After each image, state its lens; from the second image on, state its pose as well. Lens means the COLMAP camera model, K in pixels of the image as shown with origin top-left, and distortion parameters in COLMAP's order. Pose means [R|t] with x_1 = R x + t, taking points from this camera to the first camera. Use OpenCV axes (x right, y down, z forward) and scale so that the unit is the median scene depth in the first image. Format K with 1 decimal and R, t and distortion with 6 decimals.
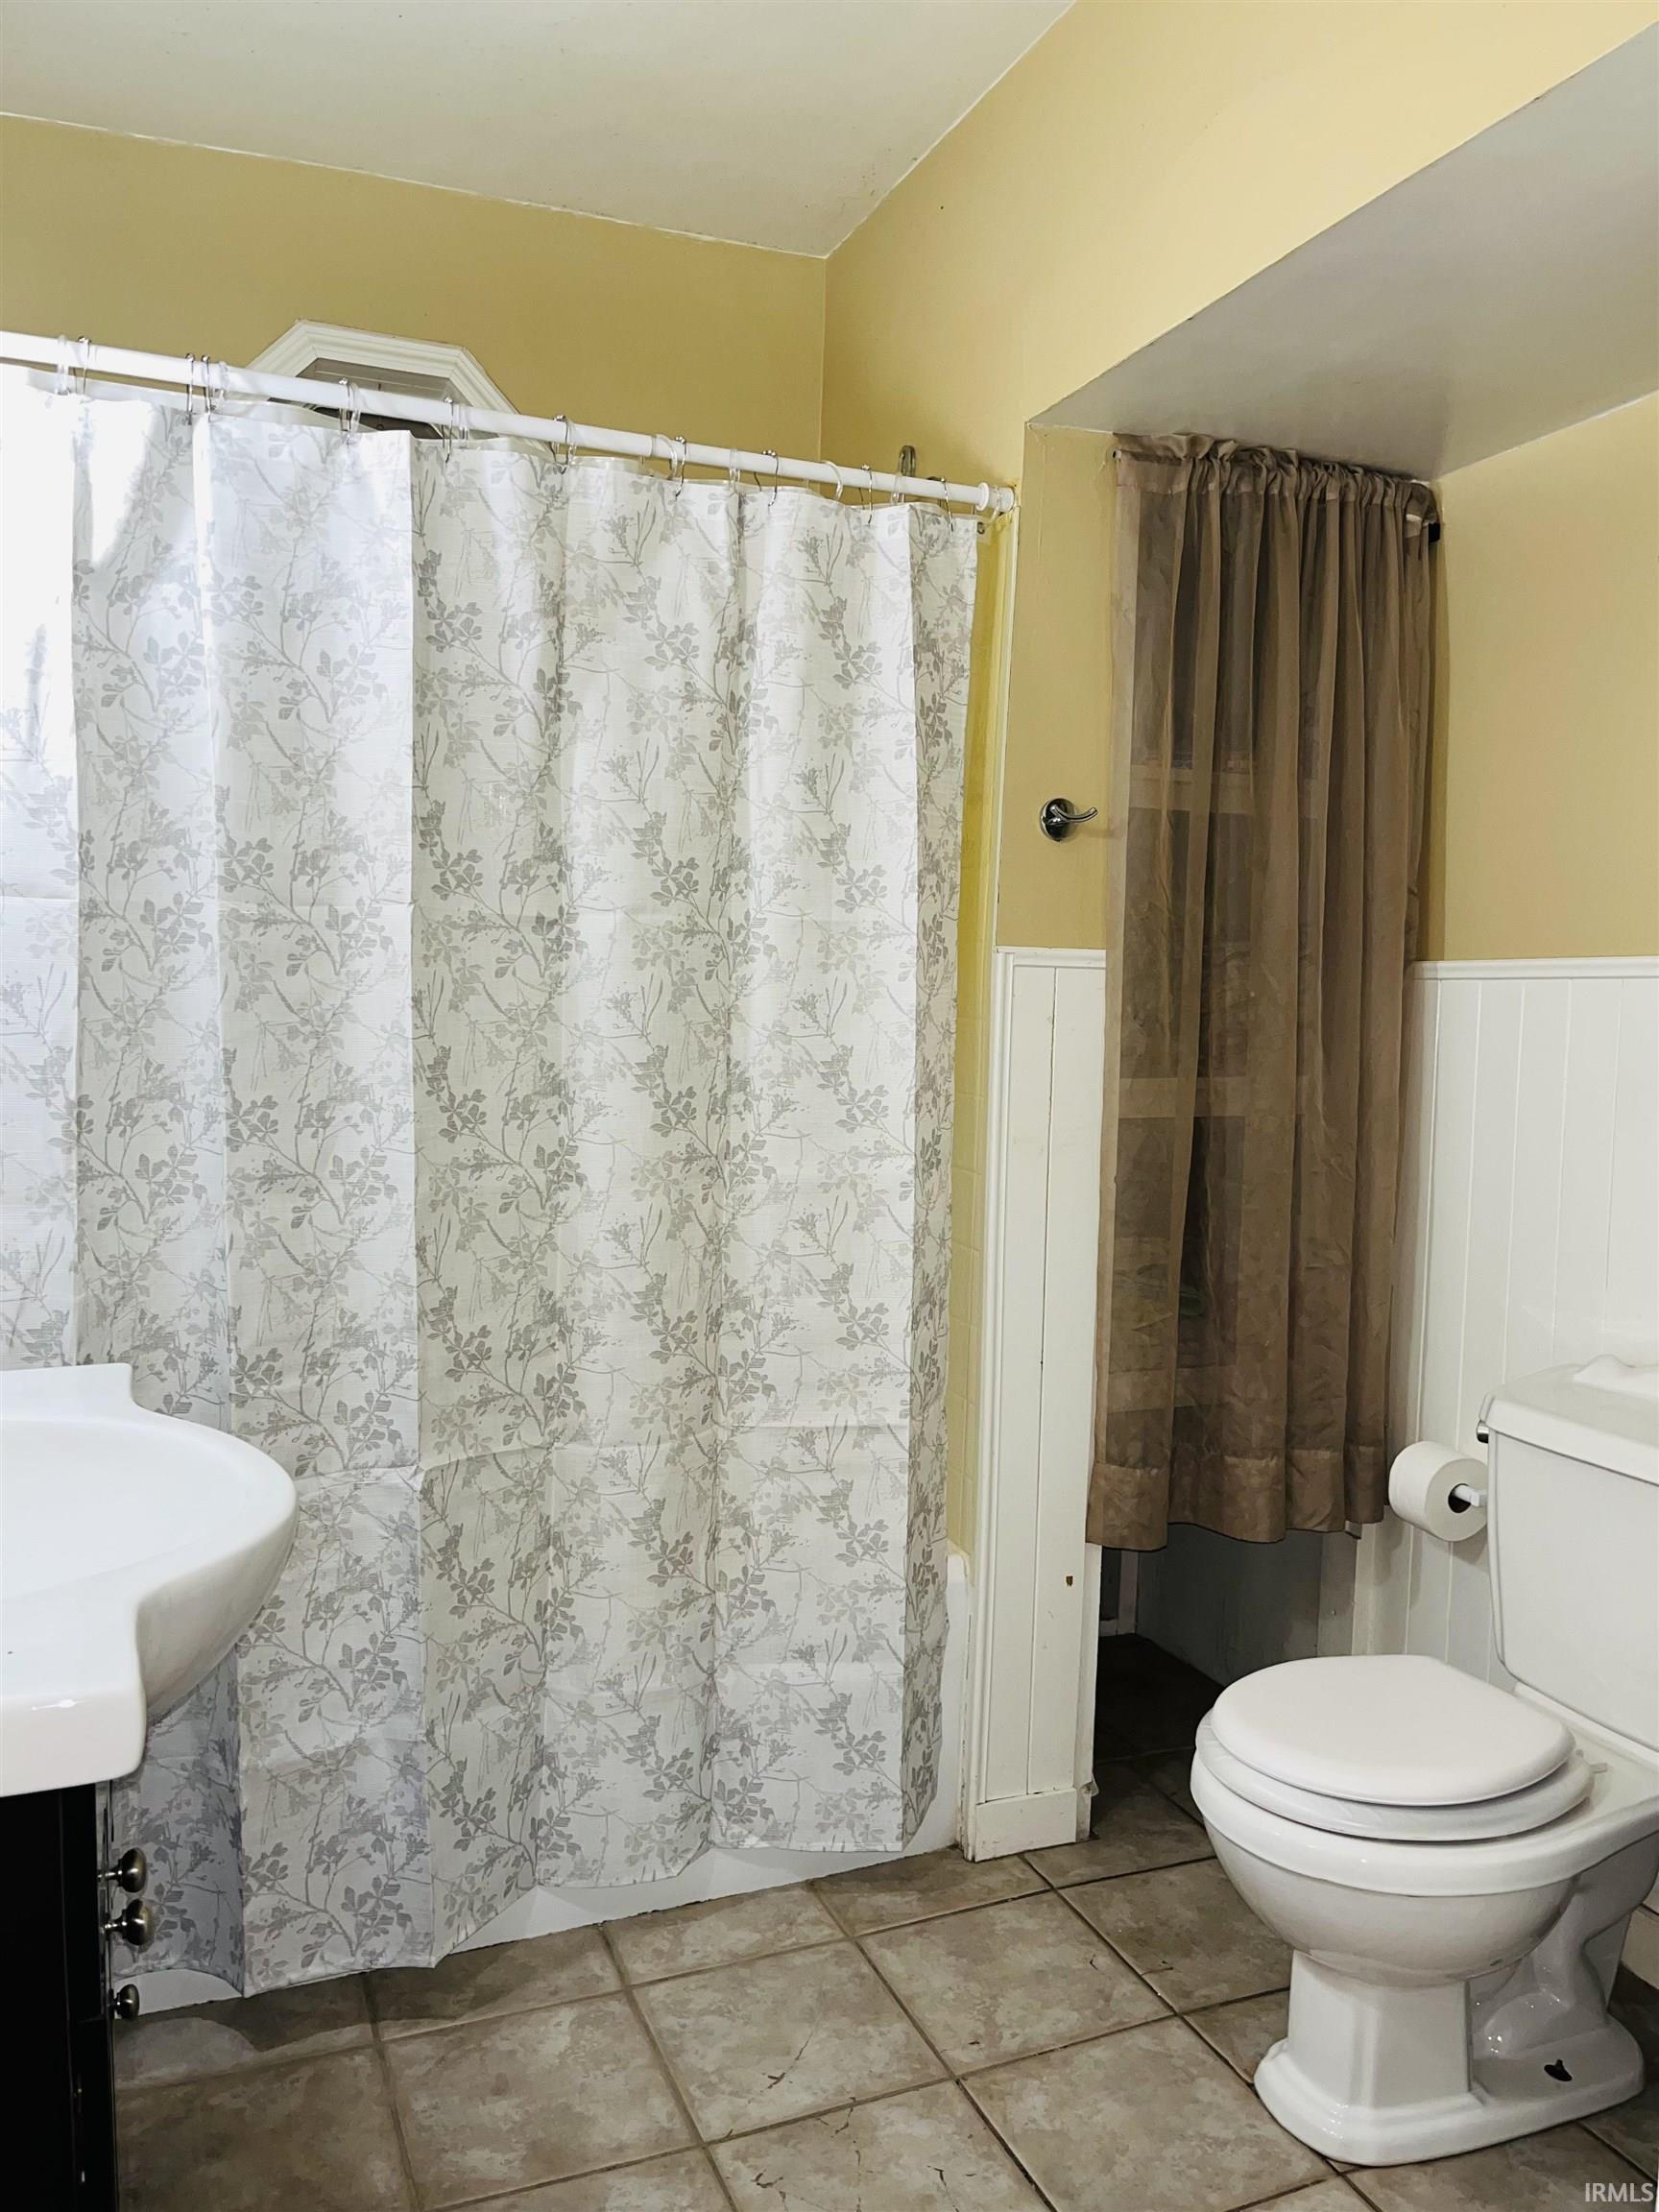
lens RADIAL K [[1665.7, 0, 841.8], [0, 1665.7, 1109.3], [0, 0, 1]] dist [0.033782, -0.055179]
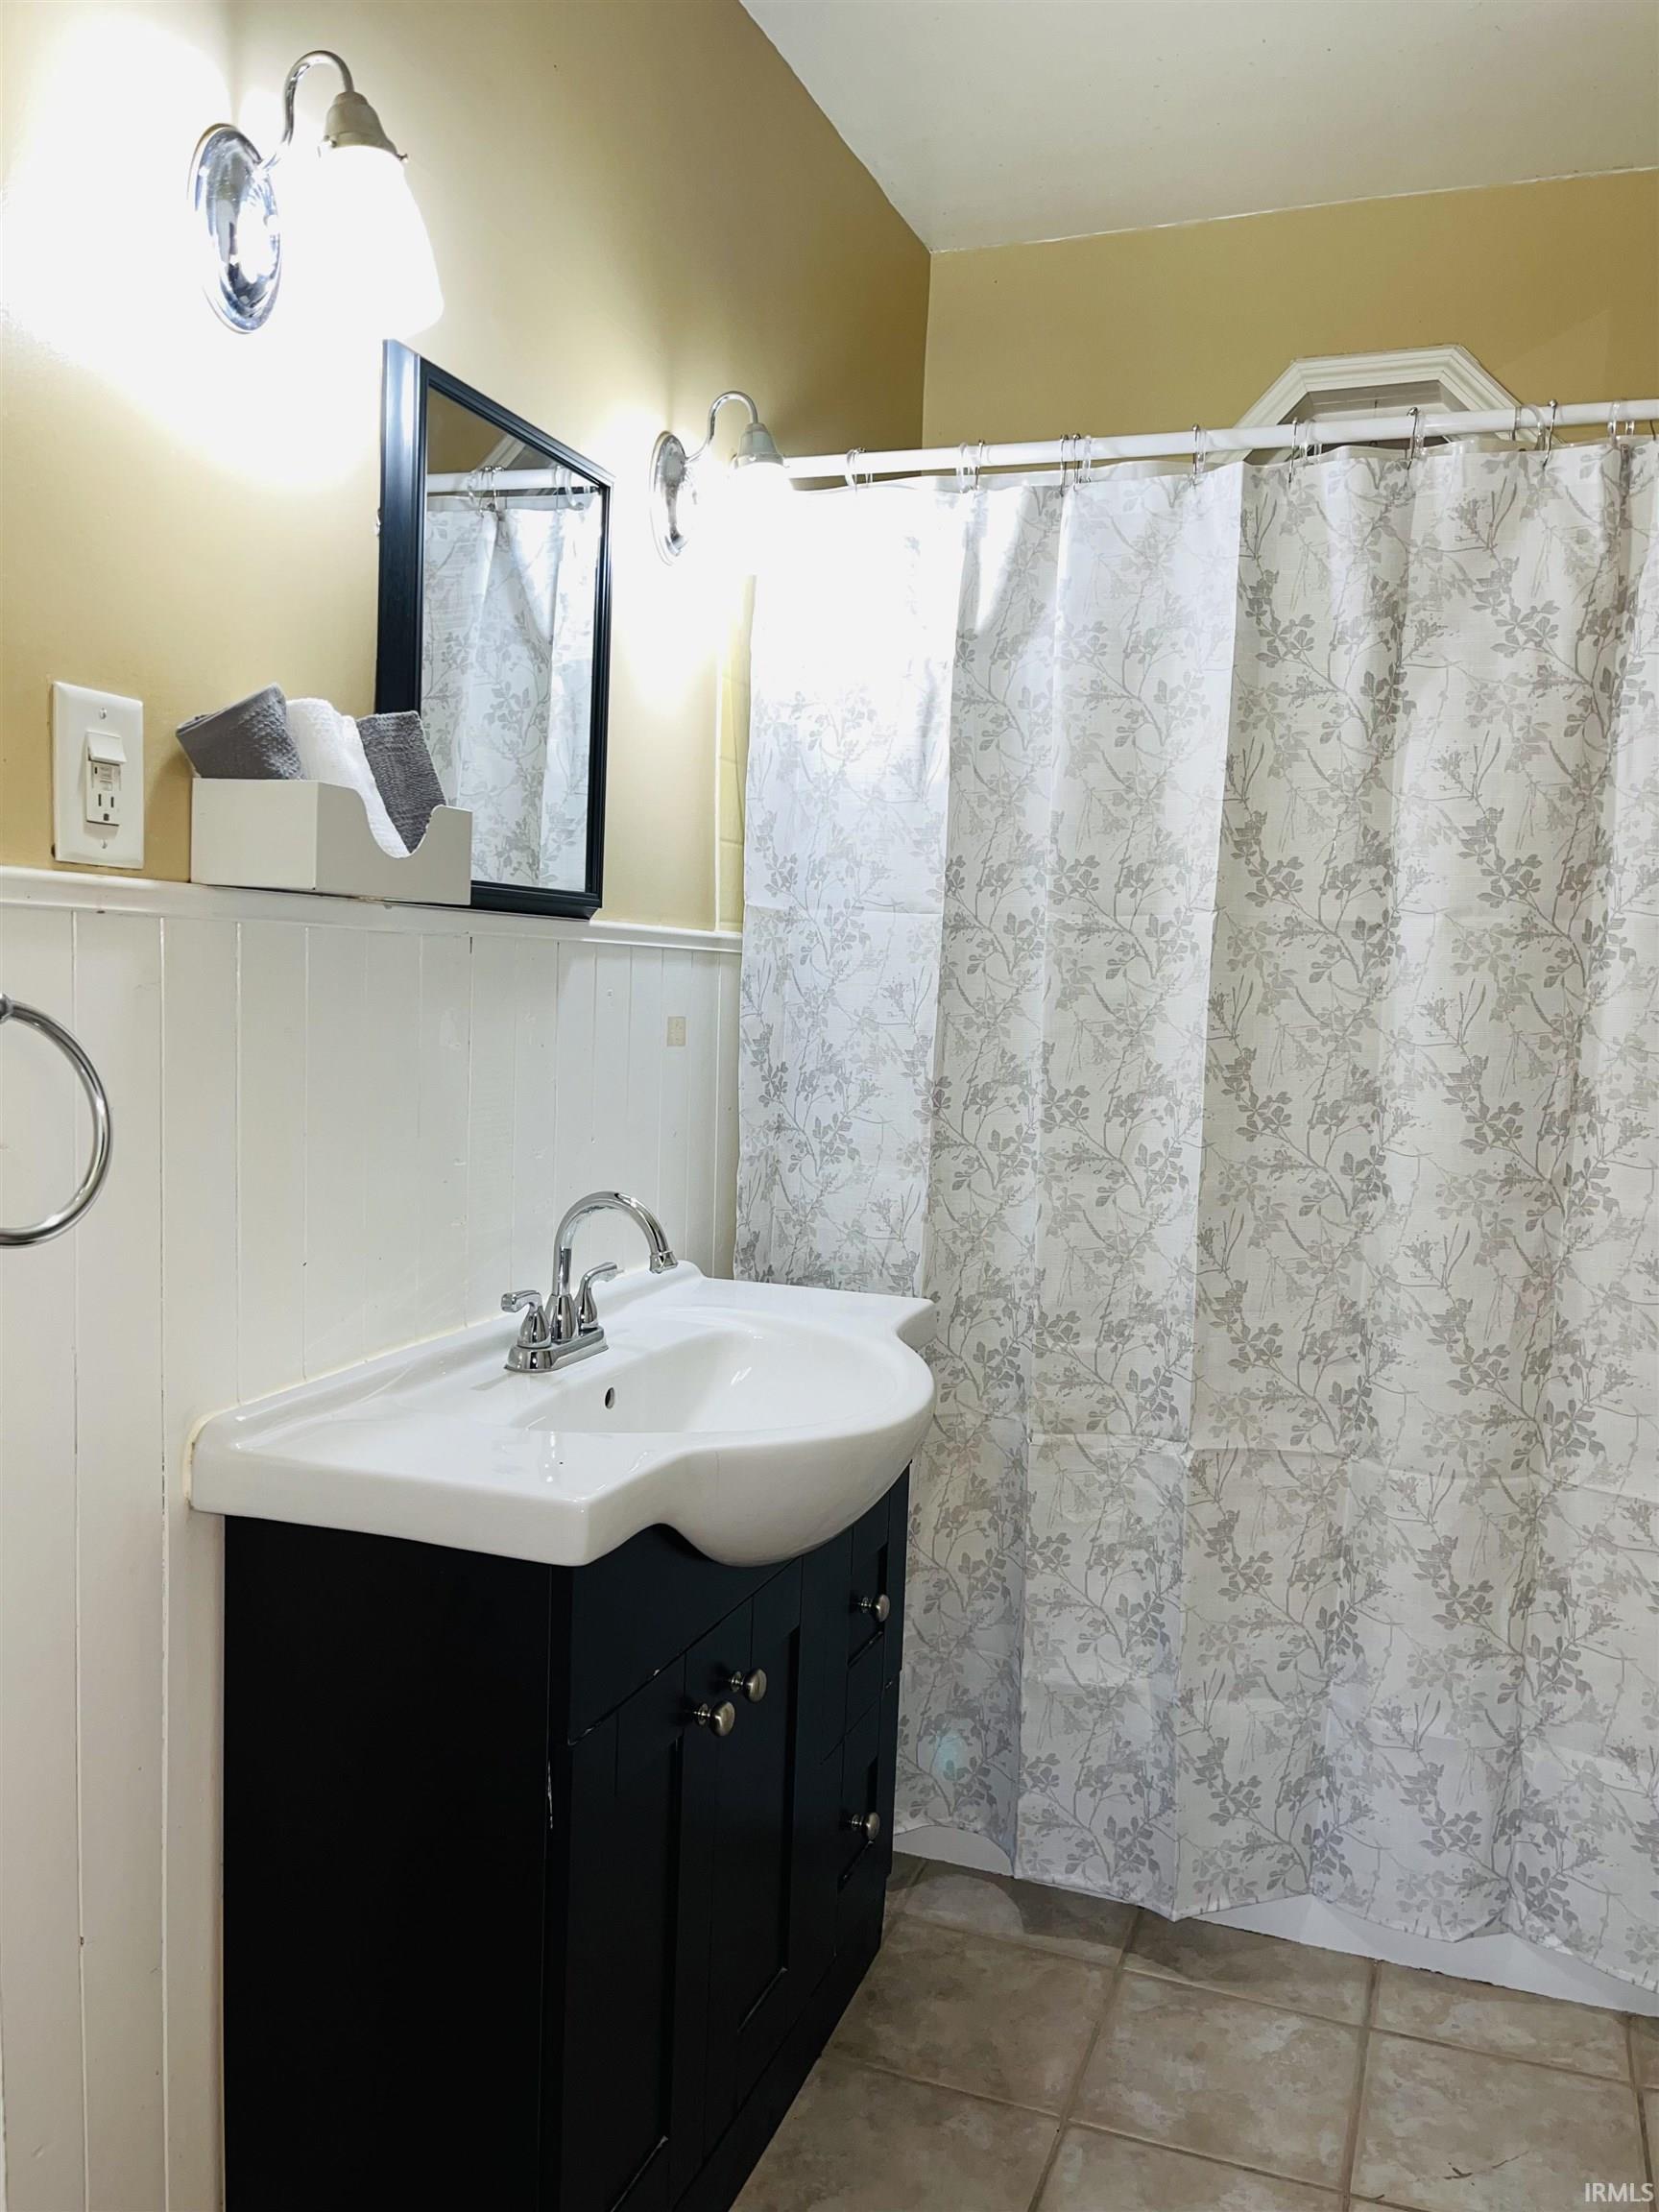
lens RADIAL K [[1665.7, 0, 847.6], [0, 1665.7, 1110.8], [0, 0, 1]] dist [0.033782, -0.055179]
pose [[0.730820, 0.061323, -0.679810, 0.284053], [-0.067563, 0.997564, 0.017354, -0.000011], [0.679218, 0.033247, 0.733183, 0.071174]]
